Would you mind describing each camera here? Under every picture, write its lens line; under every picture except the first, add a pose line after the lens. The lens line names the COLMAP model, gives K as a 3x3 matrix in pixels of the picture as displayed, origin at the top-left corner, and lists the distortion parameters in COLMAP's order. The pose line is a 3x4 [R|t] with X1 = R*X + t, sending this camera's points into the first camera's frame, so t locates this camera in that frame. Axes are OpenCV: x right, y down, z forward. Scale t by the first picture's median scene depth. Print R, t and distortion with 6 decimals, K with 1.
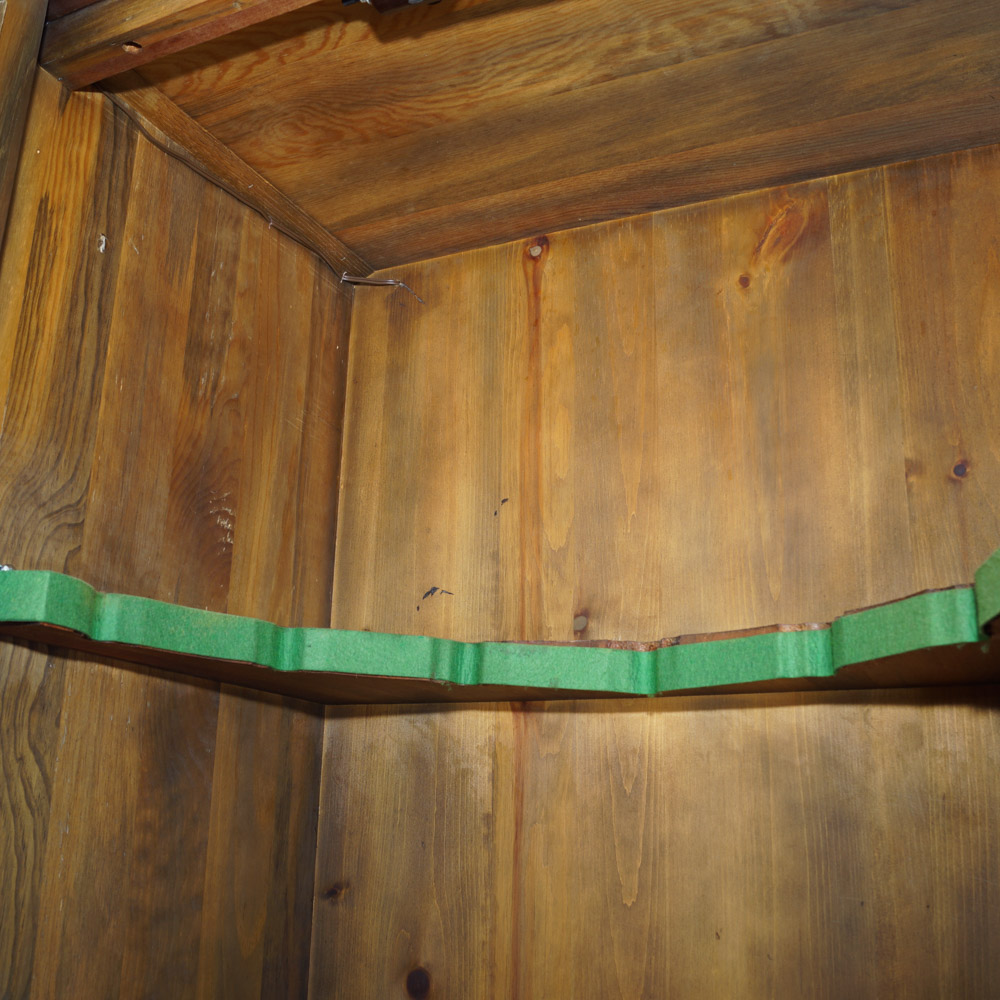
lens RADIAL K [[1185.6, 0, 479.6], [0, 1185.6, 507.7], [0, 0, 1]] dist [-0.090291, 0.000000]
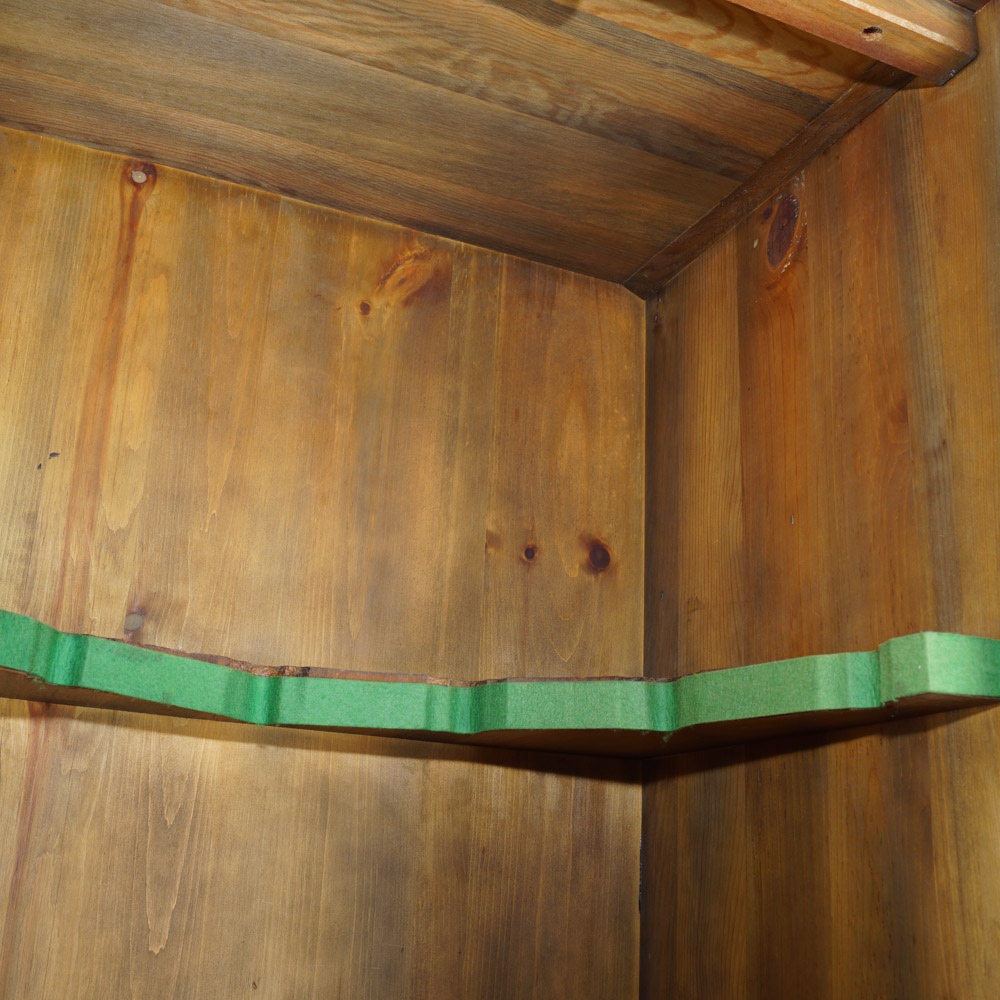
lens RADIAL K [[1185.6, 0, 502.4], [0, 1185.6, 497.4], [0, 0, 1]] dist [-0.090291, 0.000000]
pose [[0.640460, 0.234595, 0.731284, -0.405748], [-0.239394, 0.965744, -0.100148, 0.032652], [-0.729727, -0.110924, 0.674681, 0.249888]]
